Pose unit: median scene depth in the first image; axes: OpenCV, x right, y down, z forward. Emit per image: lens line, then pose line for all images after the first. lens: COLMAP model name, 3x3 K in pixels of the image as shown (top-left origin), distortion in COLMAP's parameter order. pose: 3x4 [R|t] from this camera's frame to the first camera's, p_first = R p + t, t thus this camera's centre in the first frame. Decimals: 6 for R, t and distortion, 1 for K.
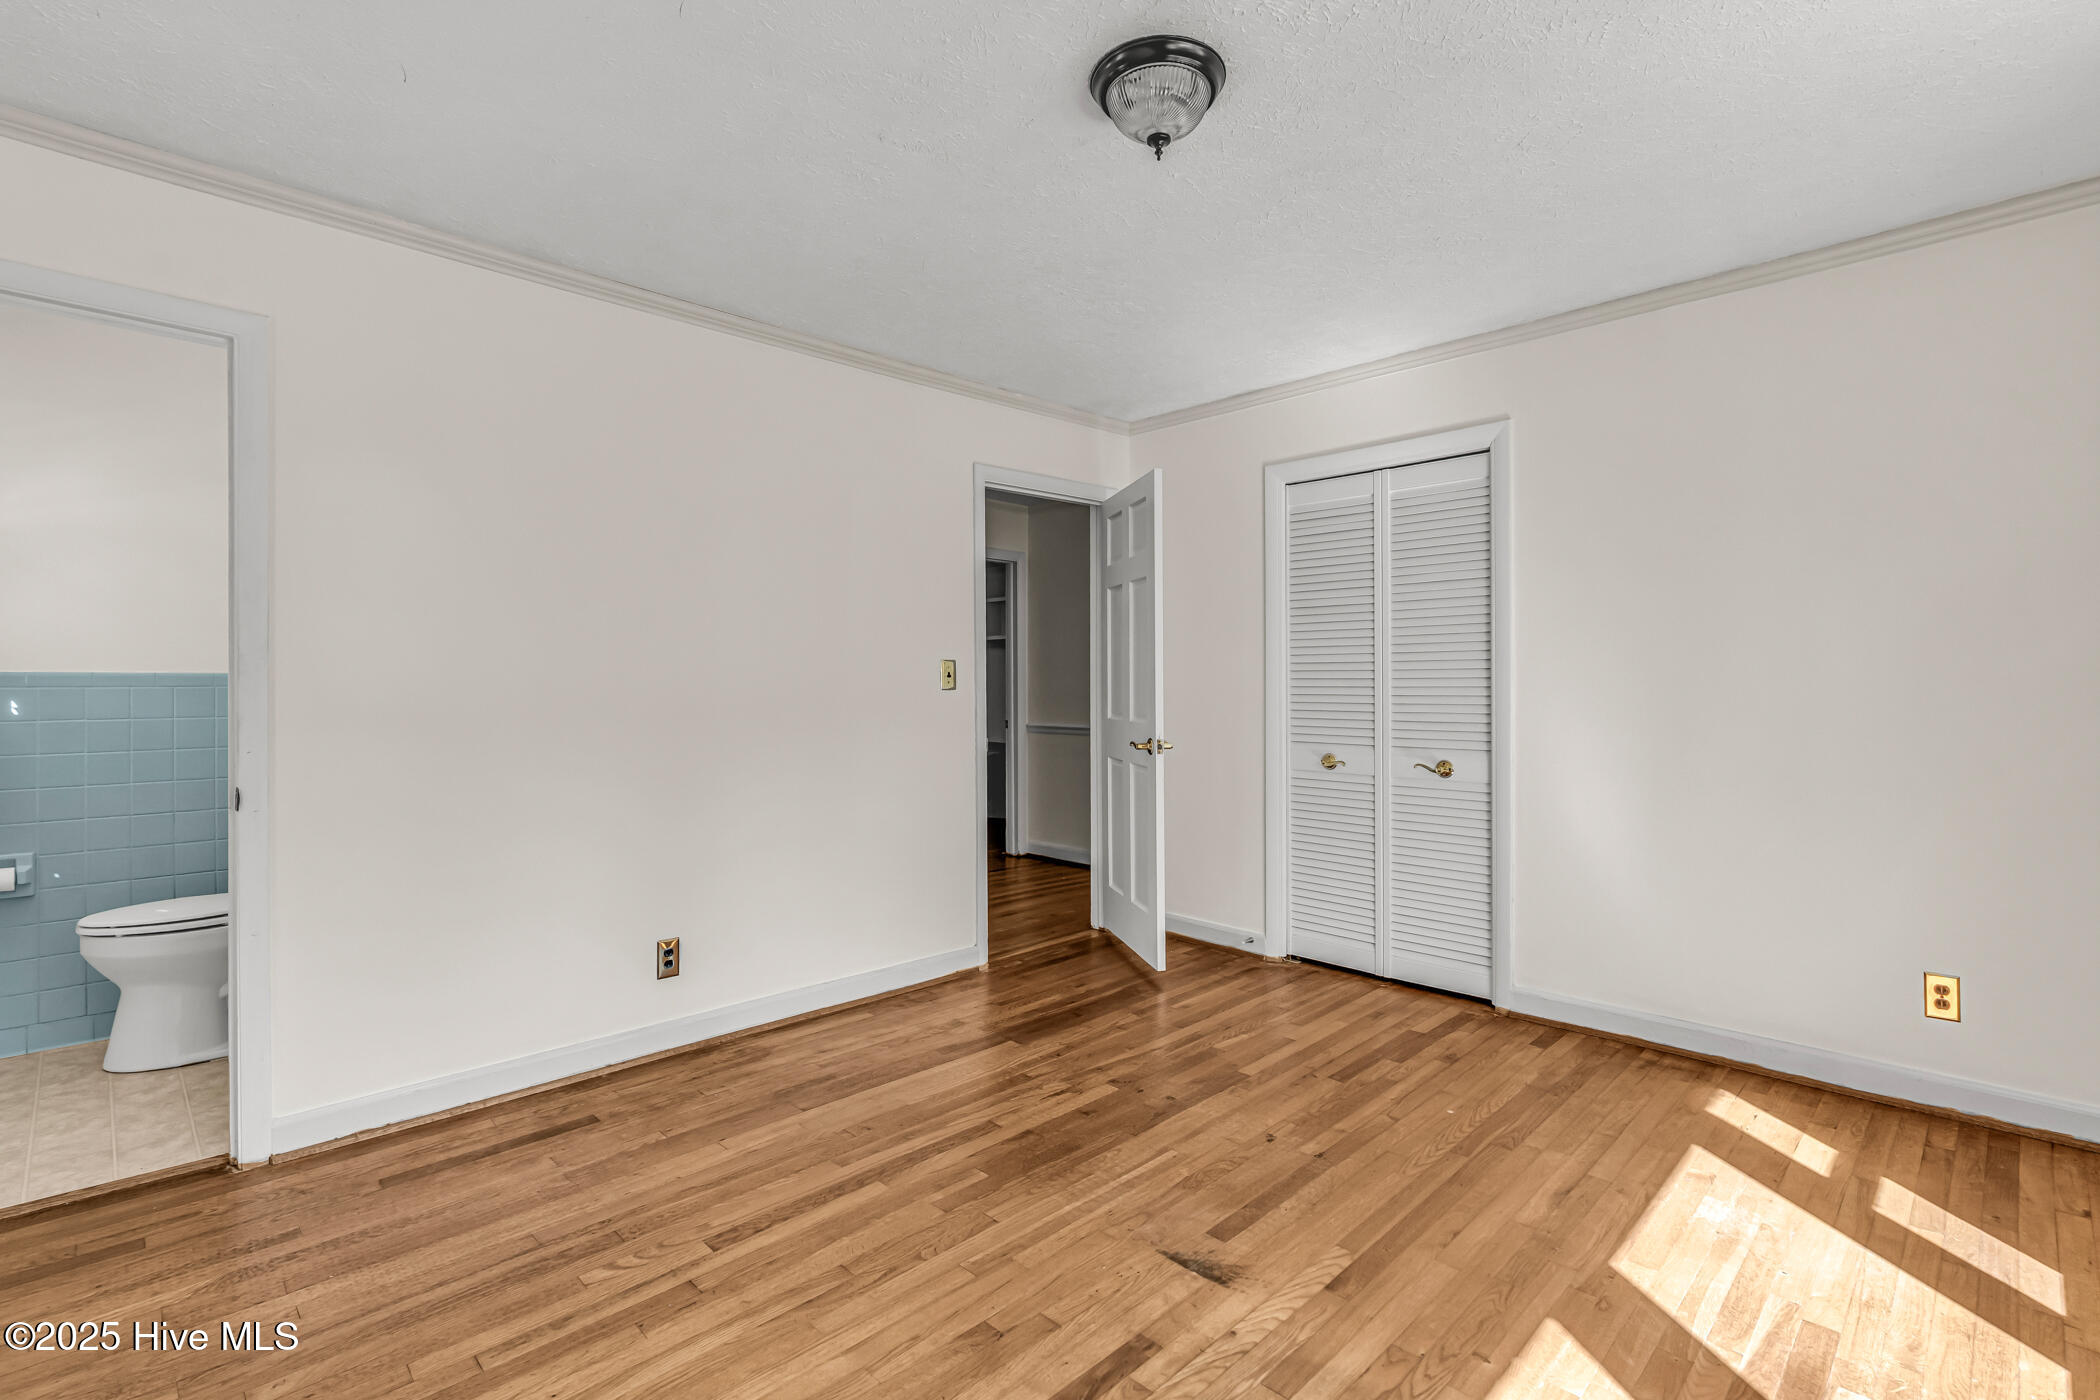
lens RADIAL K [[962.3, 0, 1043.5], [0, 962.3, 678.7], [0, 0, 1]] dist [-0.001946, -0.000260]
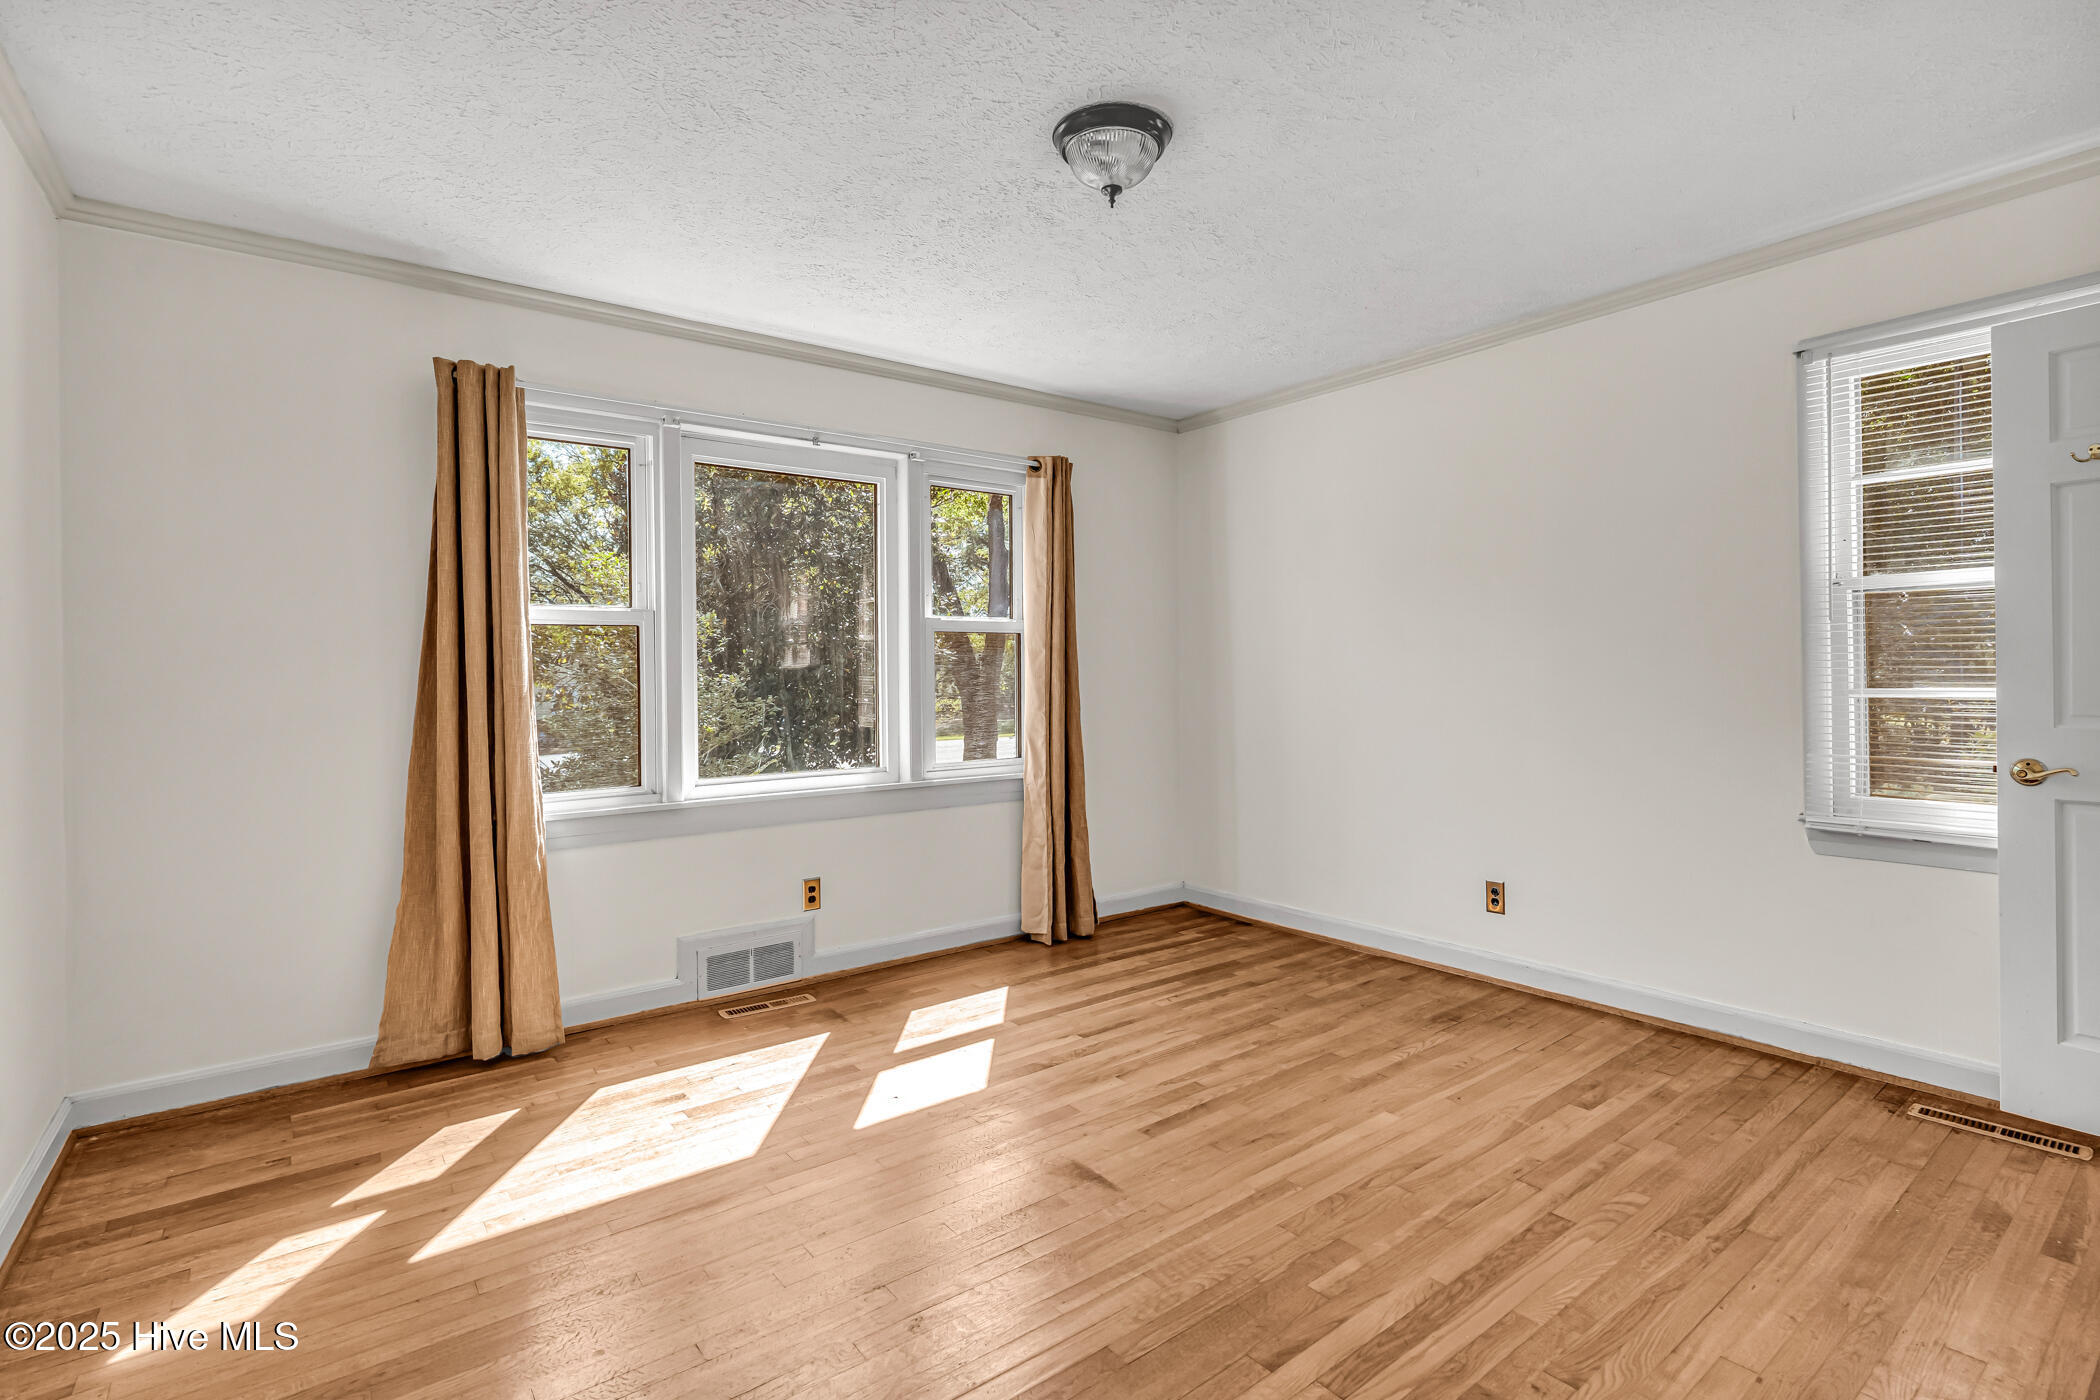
lens RADIAL K [[962.3, 0, 1051.4], [0, 962.3, 683.1], [0, 0, 1]] dist [-0.001946, -0.000260]
pose [[-0.992475, 0.012694, 0.121787, 0.052940], [0.014383, 0.999812, 0.012999, 0.003488], [-0.121599, 0.014653, -0.992471, 1.907048]]
